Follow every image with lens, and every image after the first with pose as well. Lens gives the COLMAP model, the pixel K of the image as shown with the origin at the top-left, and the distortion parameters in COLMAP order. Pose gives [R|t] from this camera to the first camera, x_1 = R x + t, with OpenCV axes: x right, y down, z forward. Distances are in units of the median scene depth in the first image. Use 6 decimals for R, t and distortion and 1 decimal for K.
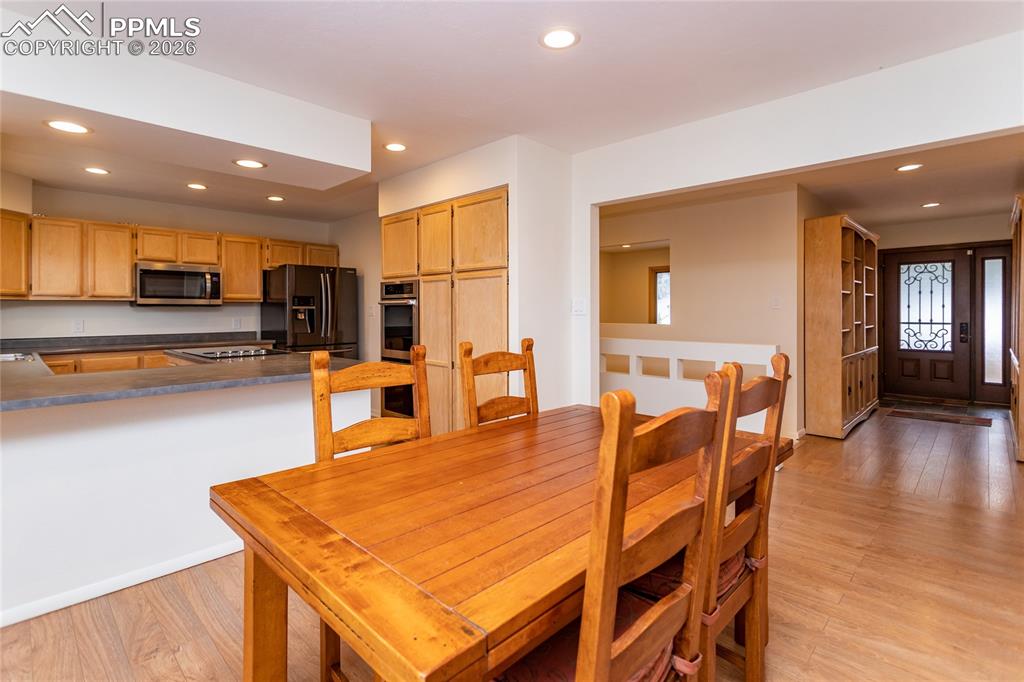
lens RADIAL K [[503.4, 0, 450.7], [0, 503.4, 313.4], [0, 0, 1]] dist [0.001785, 0.000623]
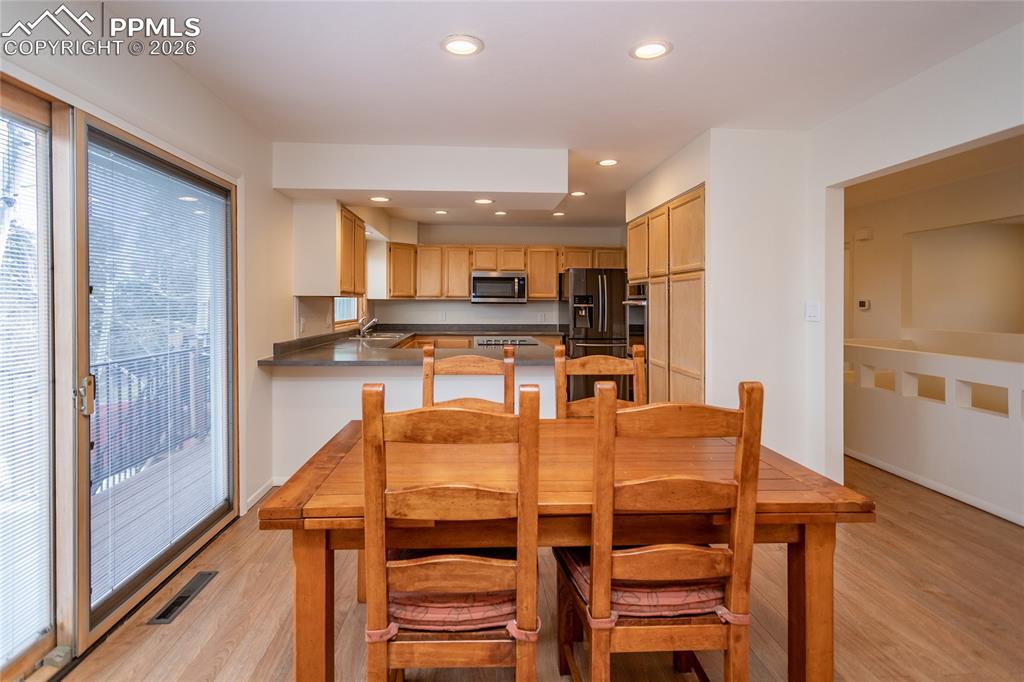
lens RADIAL K [[478.9, 0, 478.4], [0, 478.9, 314.7], [0, 0, 1]] dist [0.027938, -0.000007]
pose [[0.746527, 0.022311, -0.664981, 0.294515], [-0.007277, 0.999652, 0.025371, -0.018638], [0.665316, -0.014101, 0.746429, 0.023829]]
